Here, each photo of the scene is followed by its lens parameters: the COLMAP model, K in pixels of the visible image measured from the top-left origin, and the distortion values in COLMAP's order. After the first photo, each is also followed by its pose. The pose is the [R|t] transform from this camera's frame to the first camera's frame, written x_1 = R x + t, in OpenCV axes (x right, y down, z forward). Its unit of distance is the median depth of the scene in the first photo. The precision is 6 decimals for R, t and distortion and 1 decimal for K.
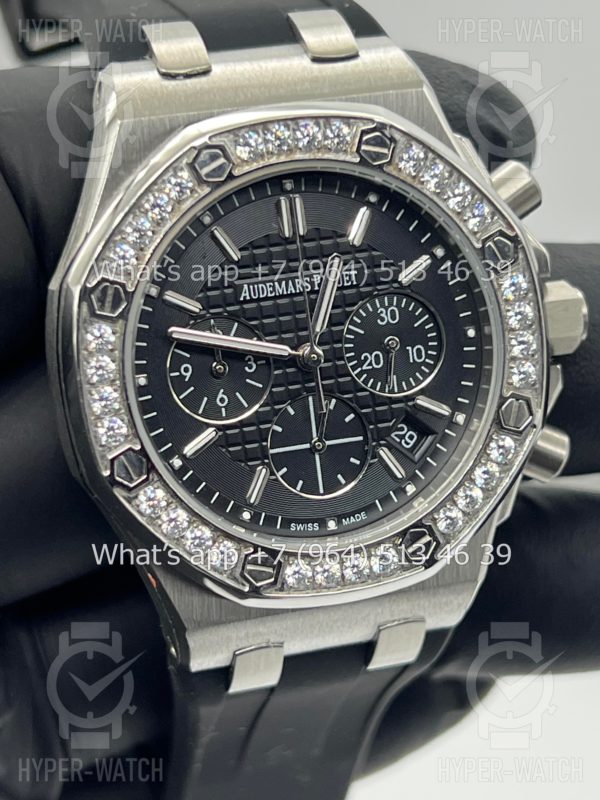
lens RADIAL K [[1826.4, 0, 295.7], [0, 1826.4, 419.7], [0, 0, 1]] dist [0.234313, 0.000000]
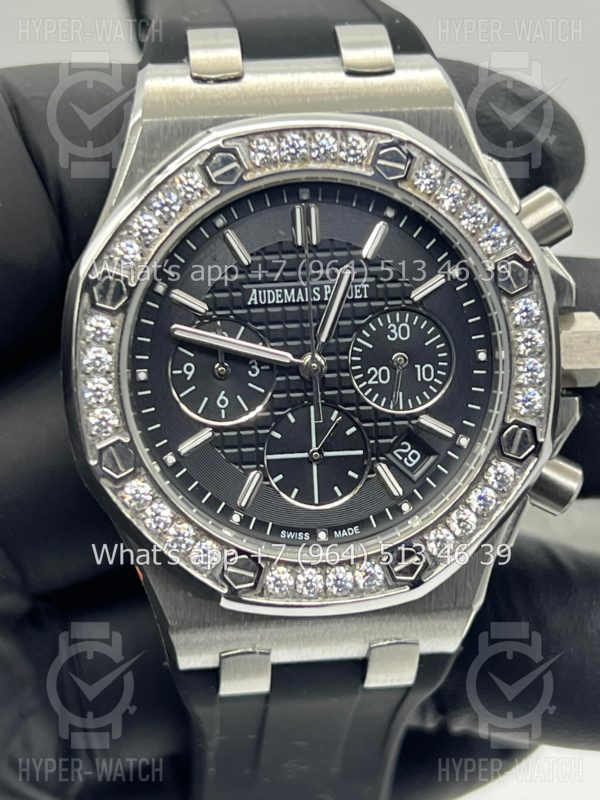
lens RADIAL K [[1826.4, 0, 297.6], [0, 1826.4, 404.9], [0, 0, 1]] dist [0.234313, 0.000000]
pose [[0.985869, 0.085148, -0.144262, 0.145008], [-0.088309, 0.995970, -0.015642, 0.003145], [0.142349, 0.028160, 0.989416, 0.009097]]
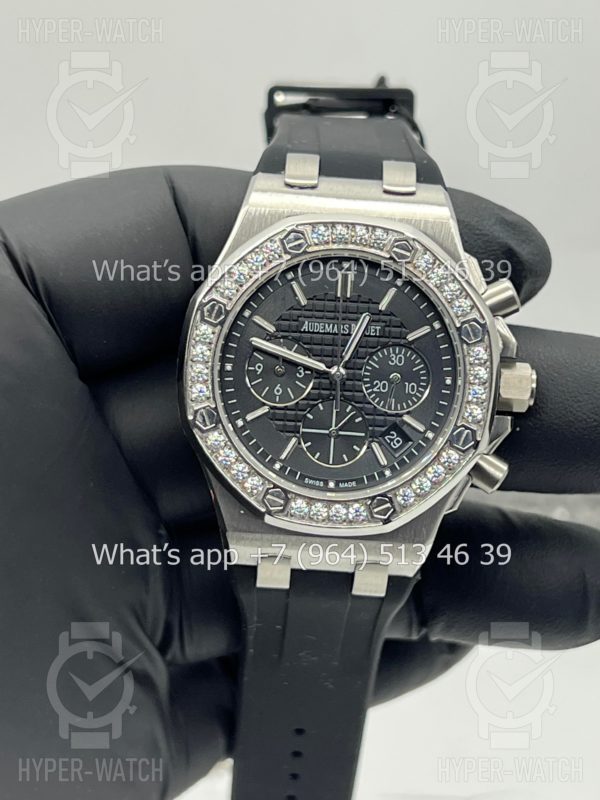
lens RADIAL K [[1826.4, 0, 301.3], [0, 1826.4, 397.8], [0, 0, 1]] dist [0.234313, 0.000000]
pose [[0.953725, 0.191914, -0.231466, 0.339791], [-0.209694, 0.976242, -0.054592, 0.075805], [0.215490, 0.100603, 0.971310, -0.511517]]
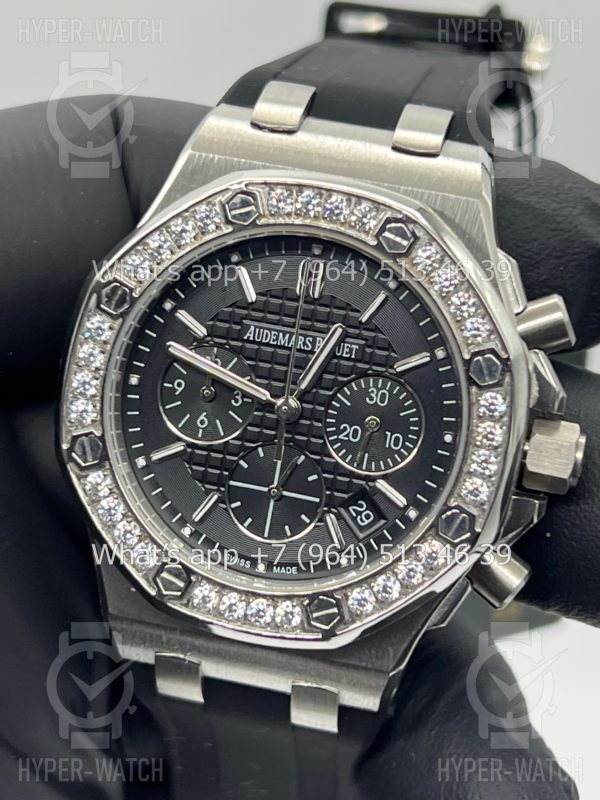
lens RADIAL K [[1826.4, 0, 297.8], [0, 1826.4, 406.4], [0, 0, 1]] dist [0.234313, 0.000000]
pose [[0.878721, 0.303019, -0.368822, 0.401126], [-0.324246, 0.945961, 0.004671, -0.042370], [0.350307, 0.115485, 0.929488, 0.017230]]
